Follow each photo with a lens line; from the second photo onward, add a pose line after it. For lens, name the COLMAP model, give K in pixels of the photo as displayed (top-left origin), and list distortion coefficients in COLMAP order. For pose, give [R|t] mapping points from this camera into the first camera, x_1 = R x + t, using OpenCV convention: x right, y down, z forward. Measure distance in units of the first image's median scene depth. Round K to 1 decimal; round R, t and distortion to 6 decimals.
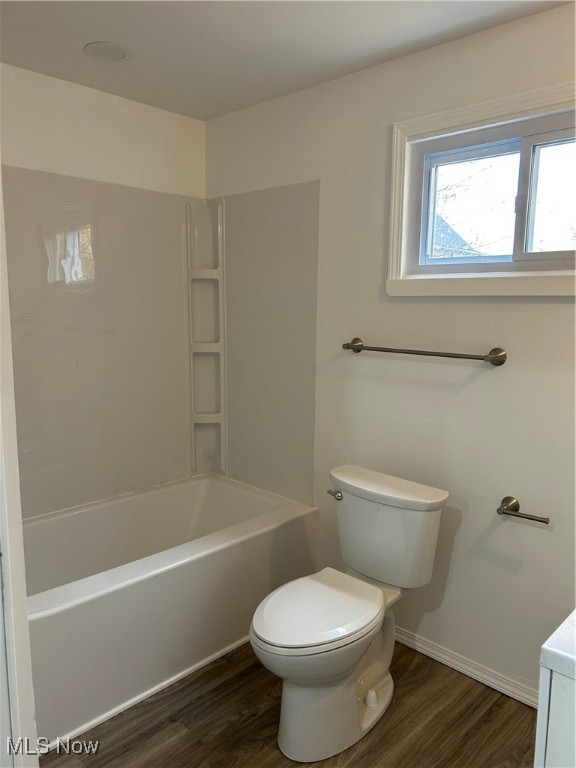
lens RADIAL K [[577.2, 0, 286.3], [0, 577.2, 383.4], [0, 0, 1]] dist [0.055568, -0.064553]
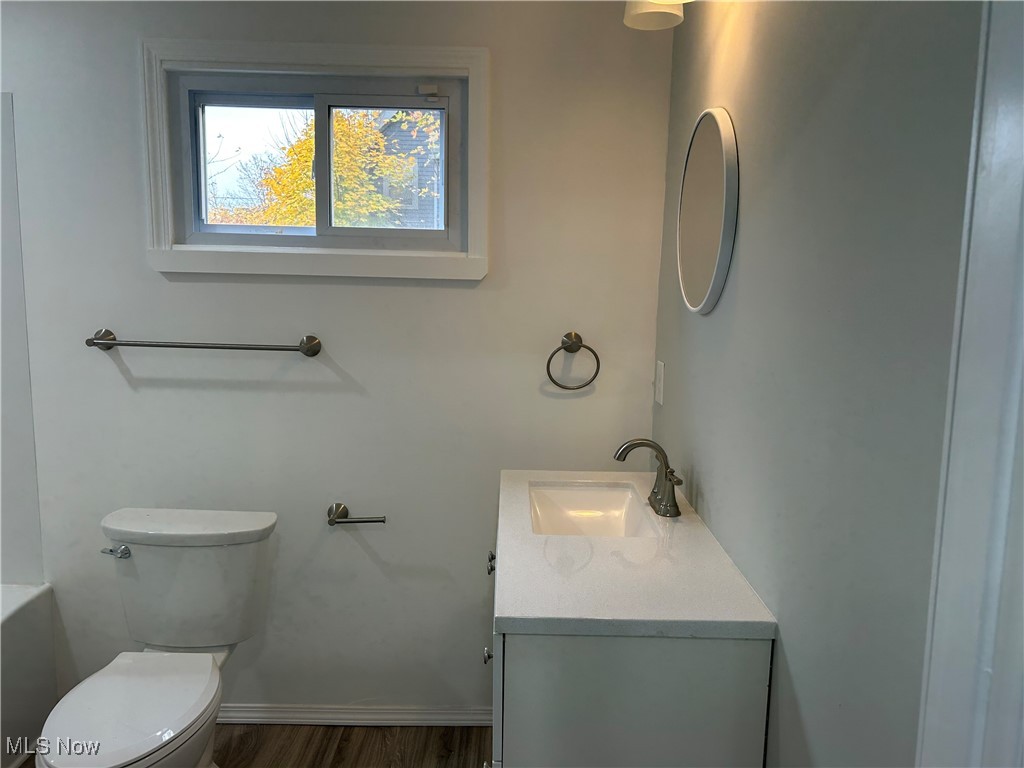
lens RADIAL K [[769.5, 0, 504.8], [0, 769.5, 381.1], [0, 0, 1]] dist [0.055568, -0.064553]
pose [[0.715485, -0.089630, 0.692855, -0.232422], [0.078739, 0.995763, 0.047504, -0.026144], [-0.694177, 0.020567, 0.719511, -0.025582]]
